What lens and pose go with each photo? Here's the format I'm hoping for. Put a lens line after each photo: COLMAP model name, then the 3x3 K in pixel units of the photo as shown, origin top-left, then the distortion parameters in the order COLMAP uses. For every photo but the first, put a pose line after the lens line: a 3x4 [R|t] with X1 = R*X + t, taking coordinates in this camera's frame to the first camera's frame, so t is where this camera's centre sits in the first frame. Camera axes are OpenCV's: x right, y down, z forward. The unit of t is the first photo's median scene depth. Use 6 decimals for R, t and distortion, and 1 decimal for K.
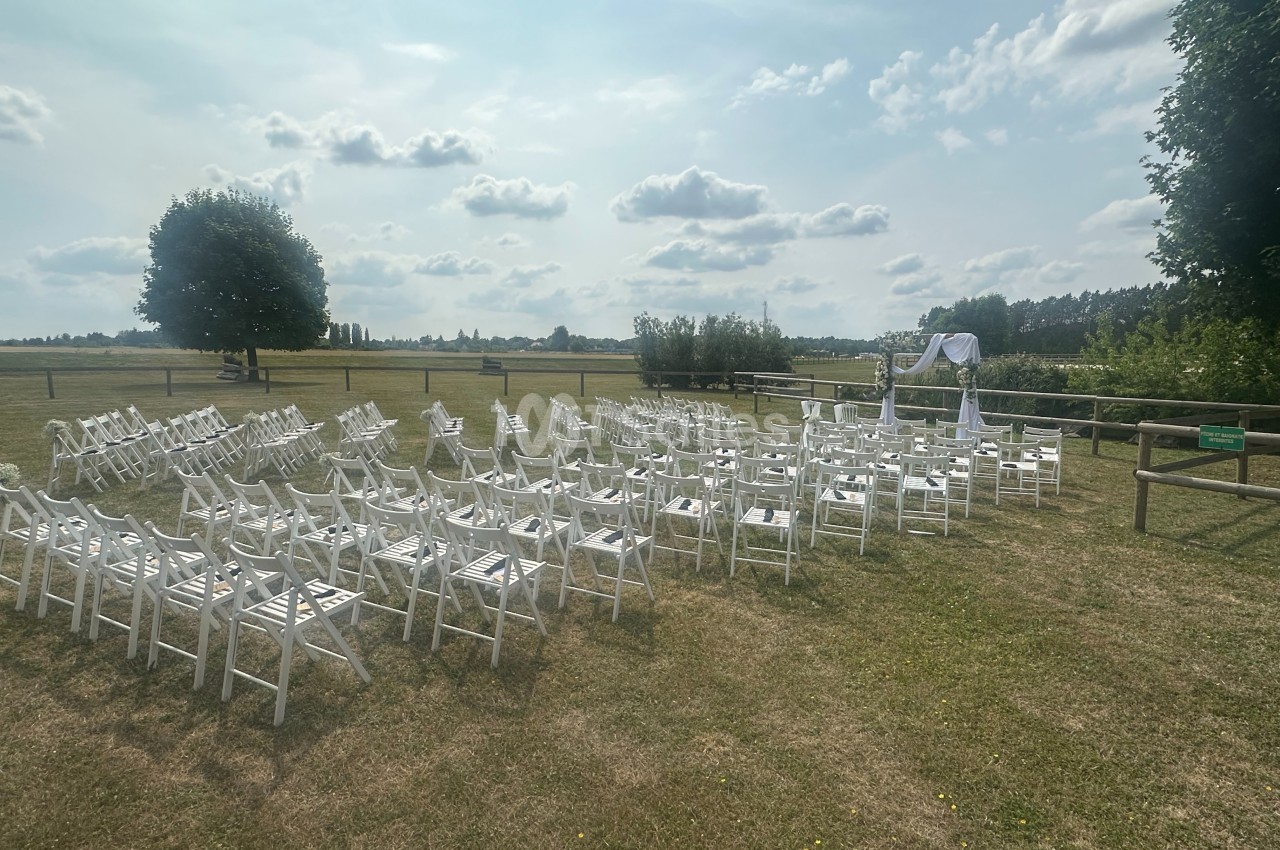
lens RADIAL K [[620.5, 0, 640.0], [0, 620.5, 425.0], [0, 0, 1]] dist [-0.022354, 0.001228]
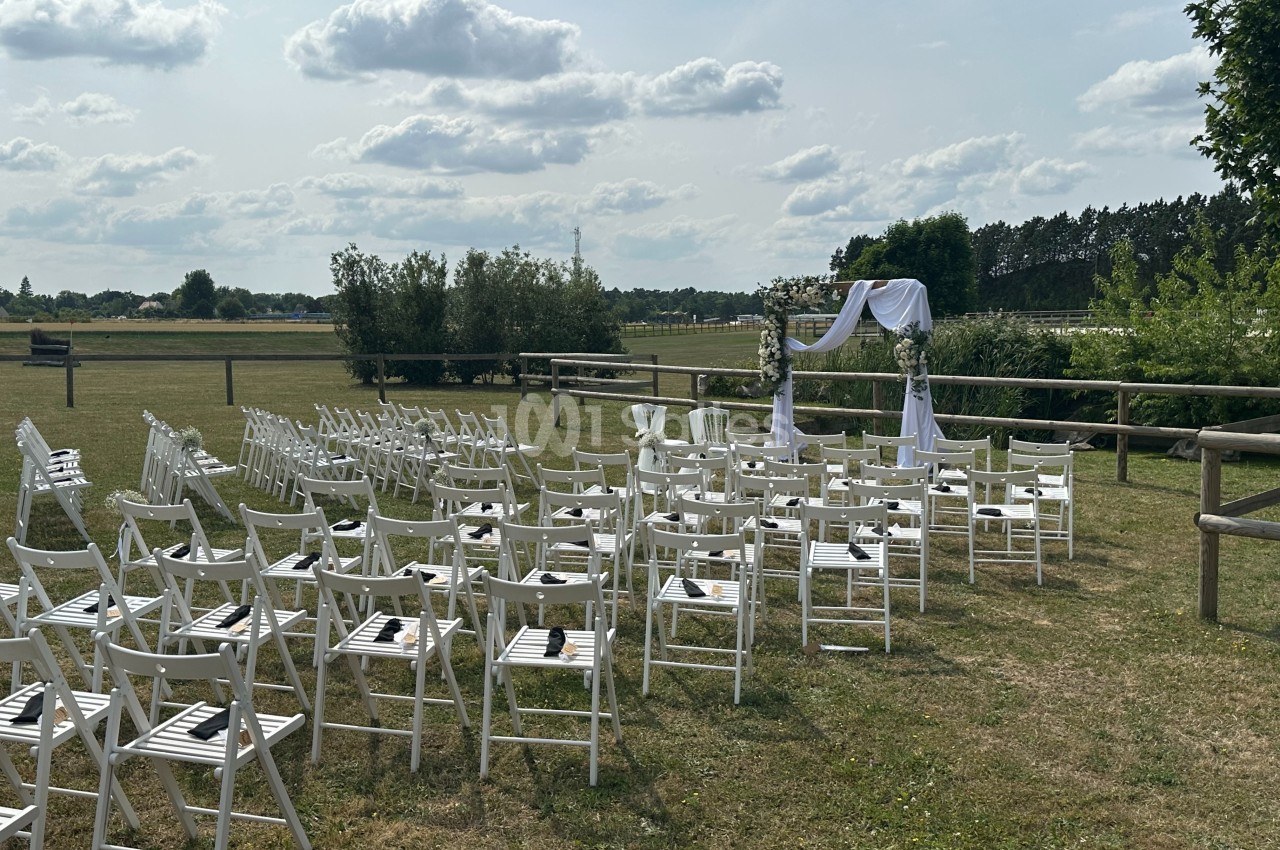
lens RADIAL K [[887.8, 0, 640.0], [0, 887.8, 425.0], [0, 0, 1]] dist [0.087497, -0.125761]
pose [[0.980025, -0.036717, 0.195453, 0.112682], [0.035861, 0.999325, 0.007919, -0.026794], [-0.195612, -0.000752, 0.980681, 0.224122]]
